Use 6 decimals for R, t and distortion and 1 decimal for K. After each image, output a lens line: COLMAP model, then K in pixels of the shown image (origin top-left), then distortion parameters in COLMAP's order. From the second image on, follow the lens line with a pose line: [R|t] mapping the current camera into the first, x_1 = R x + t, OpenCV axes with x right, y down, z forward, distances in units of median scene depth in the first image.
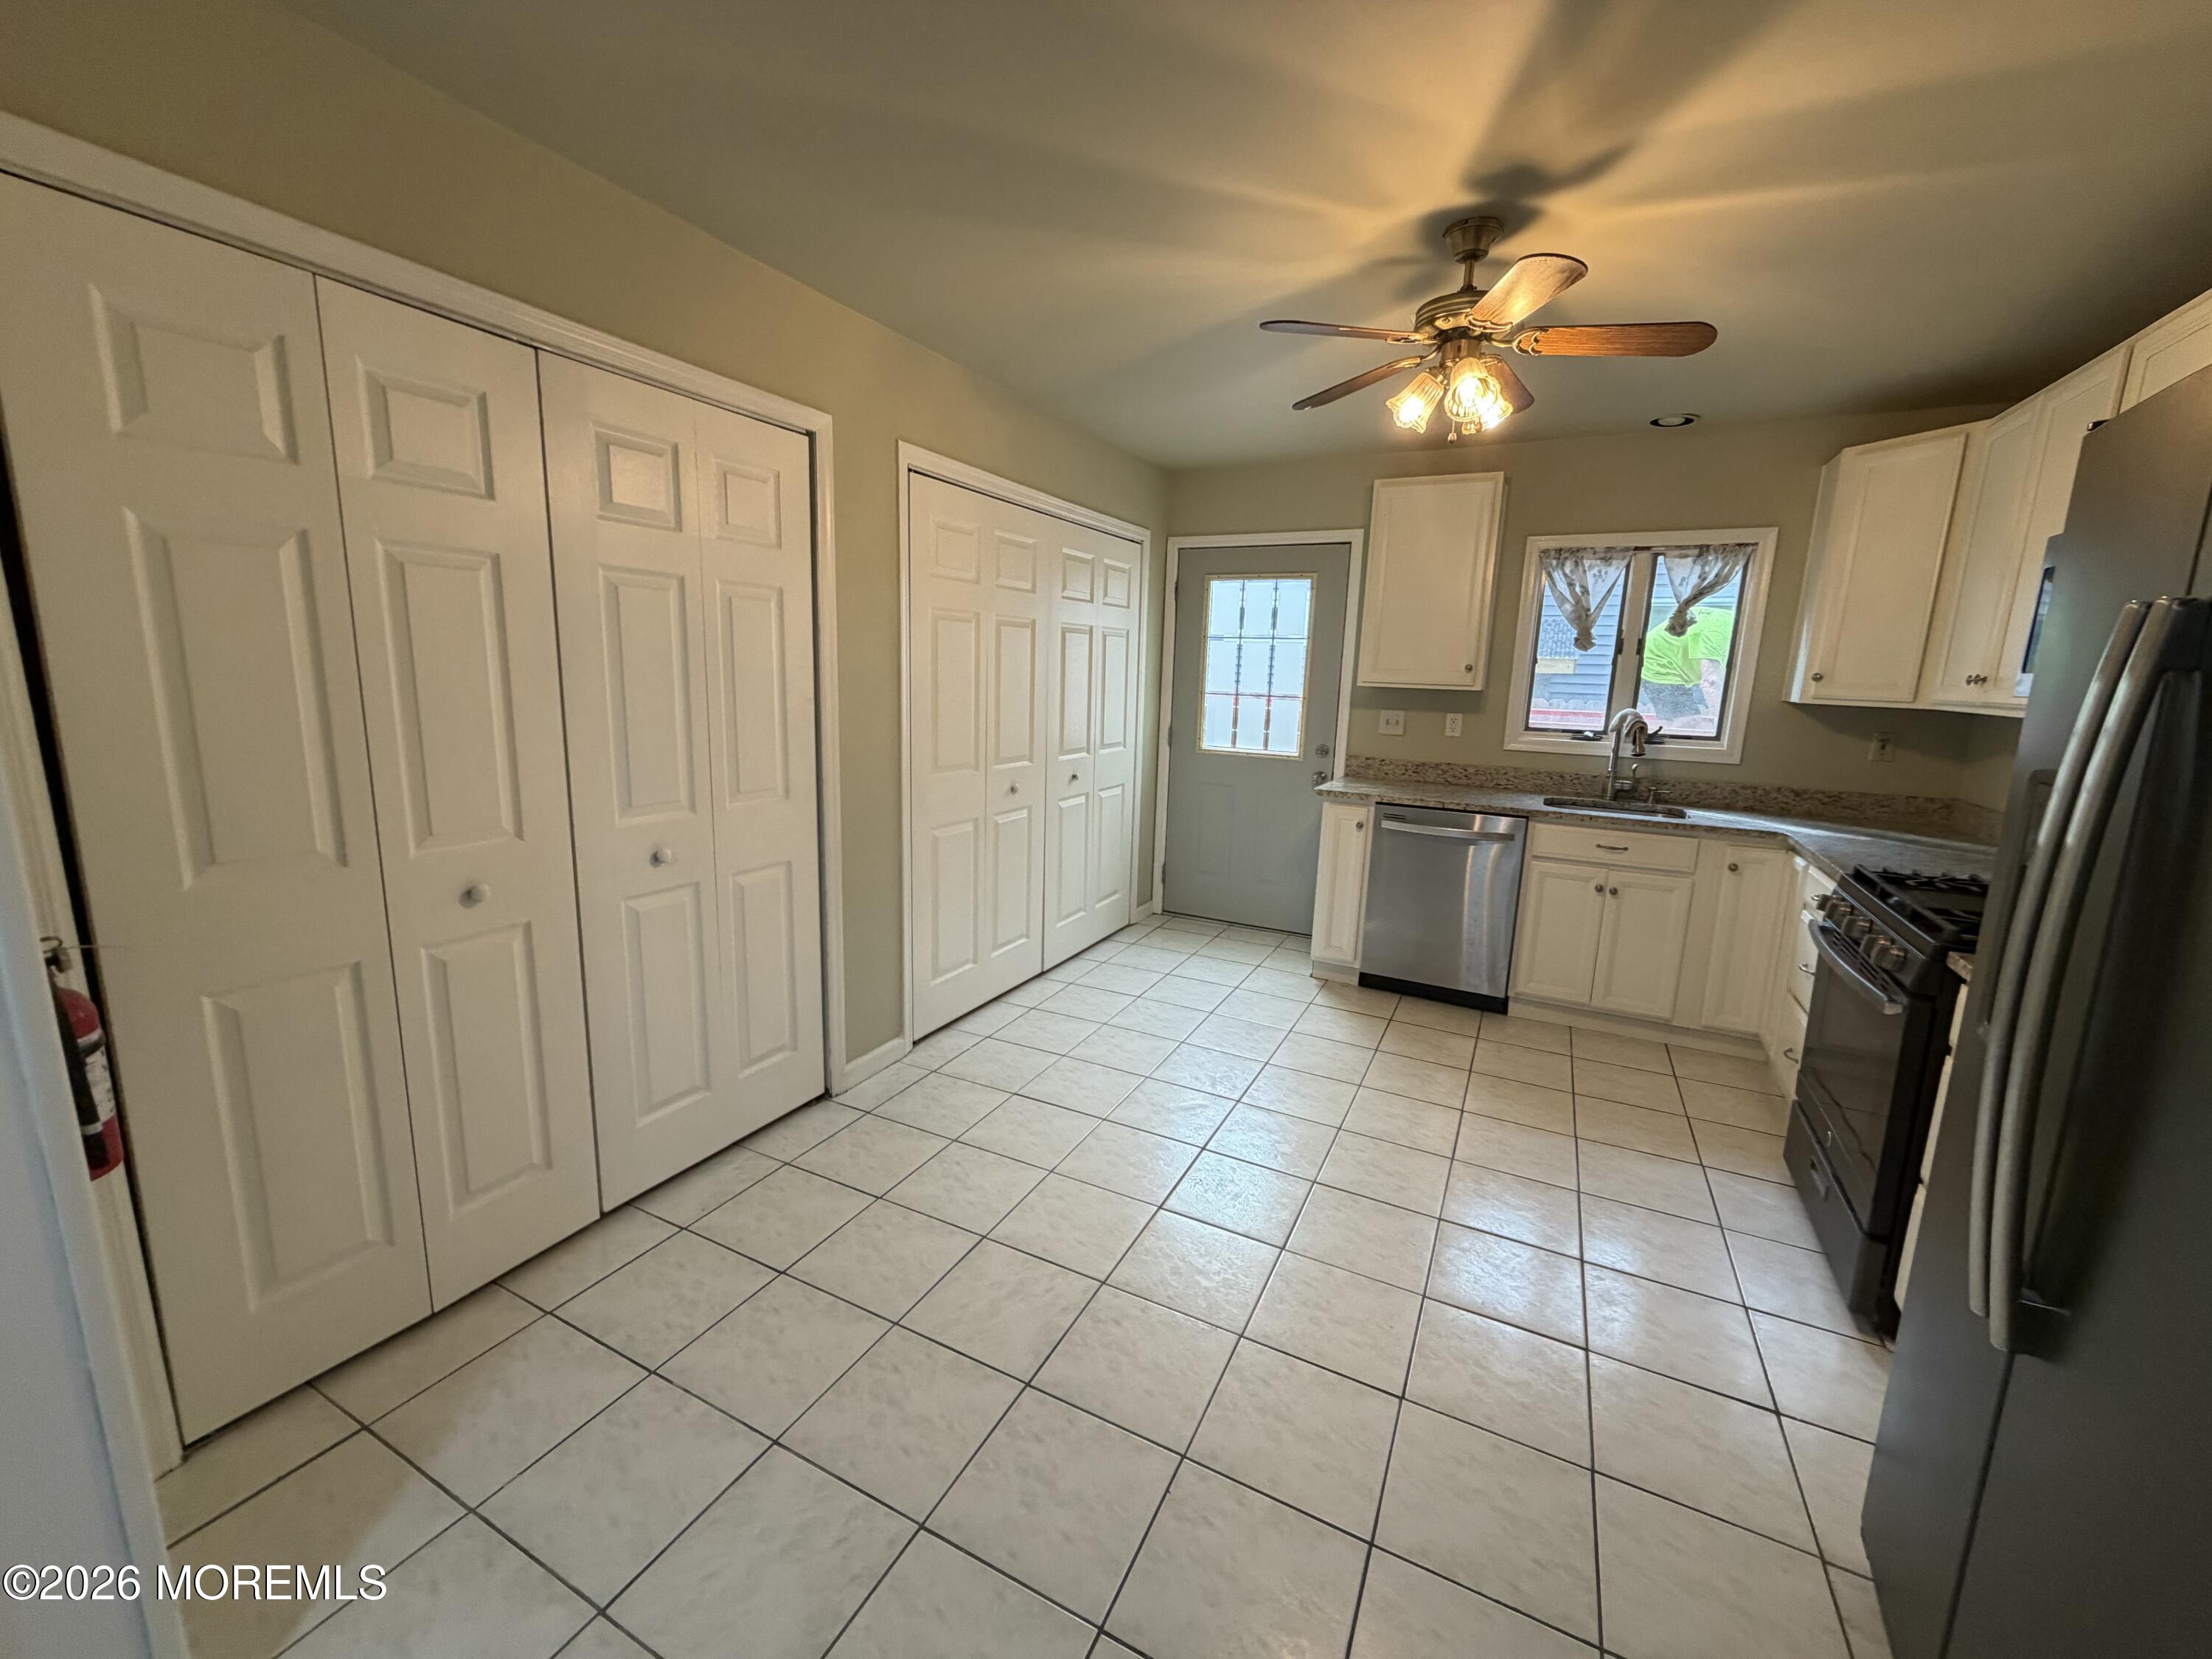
lens RADIAL K [[882.4, 0, 1098.1], [0, 882.4, 830.8], [0, 0, 1]] dist [-0.004148, 0.000099]
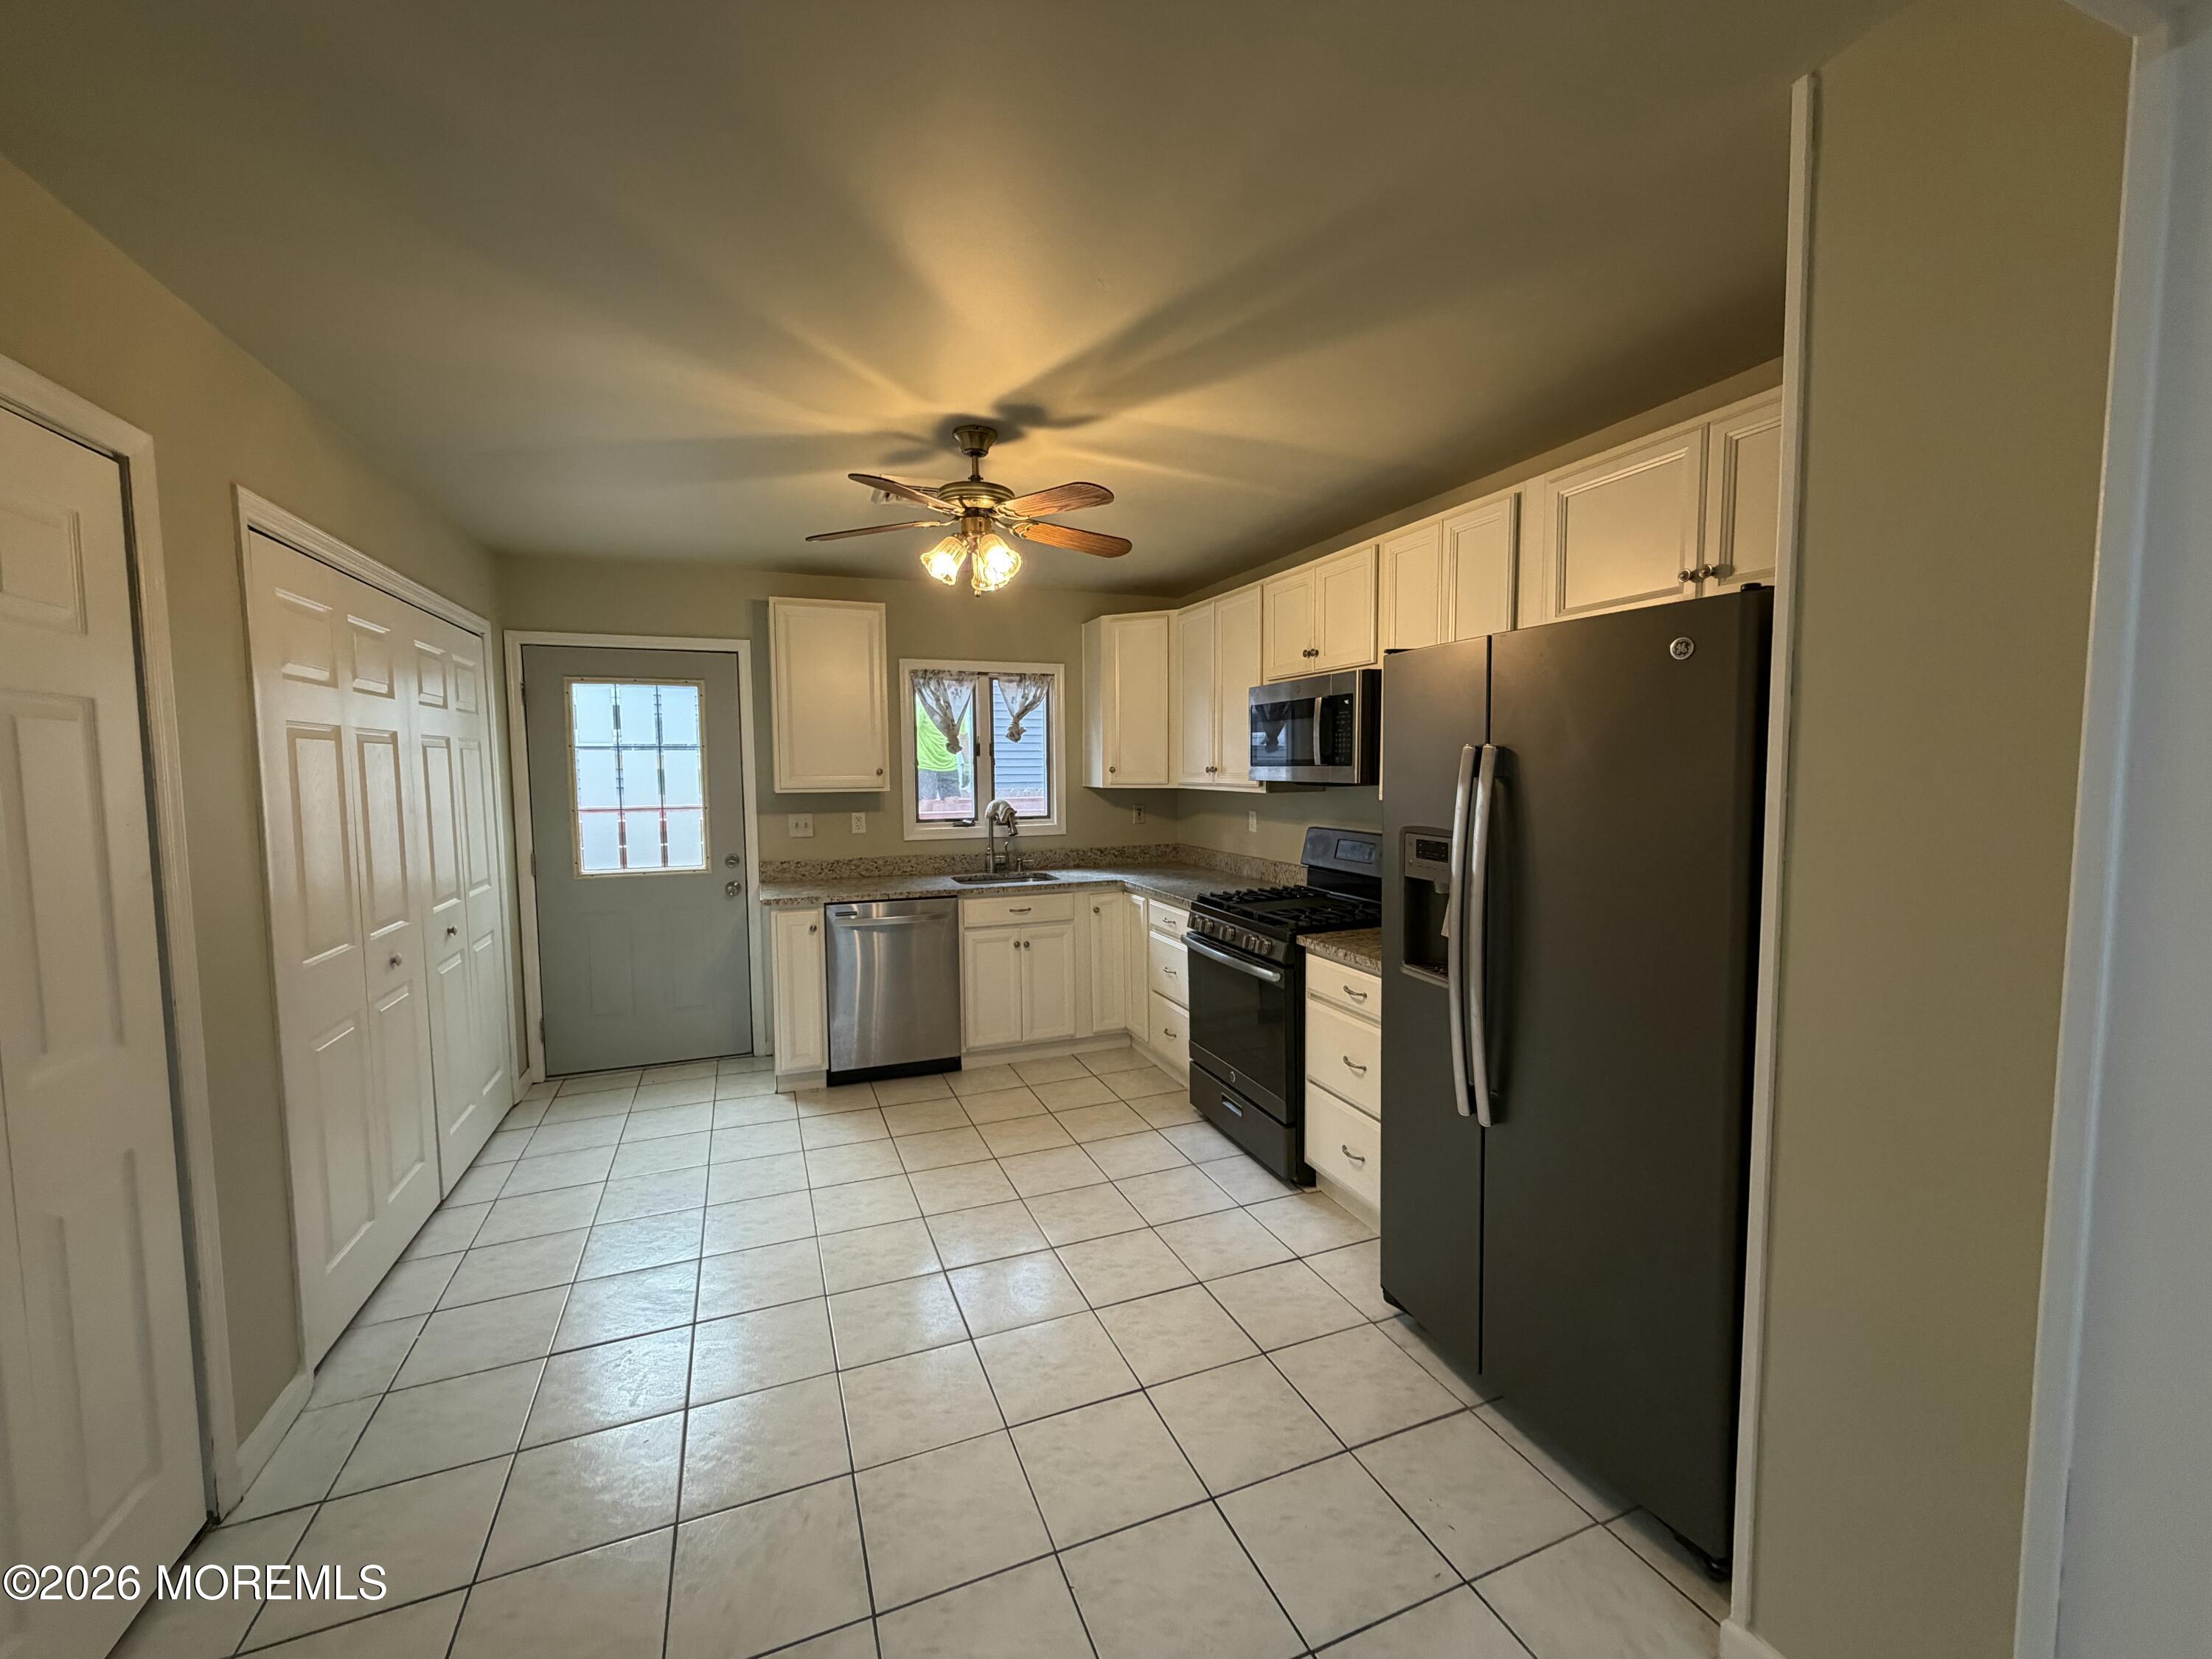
lens RADIAL K [[882.4, 0, 1102.4], [0, 882.4, 828.6], [0, 0, 1]] dist [-0.004148, 0.000099]
pose [[0.651830, -0.088348, 0.753201, -0.246410], [0.164974, 0.985925, -0.027126, -0.038084], [-0.740203, 0.141940, 0.657230, 0.070827]]
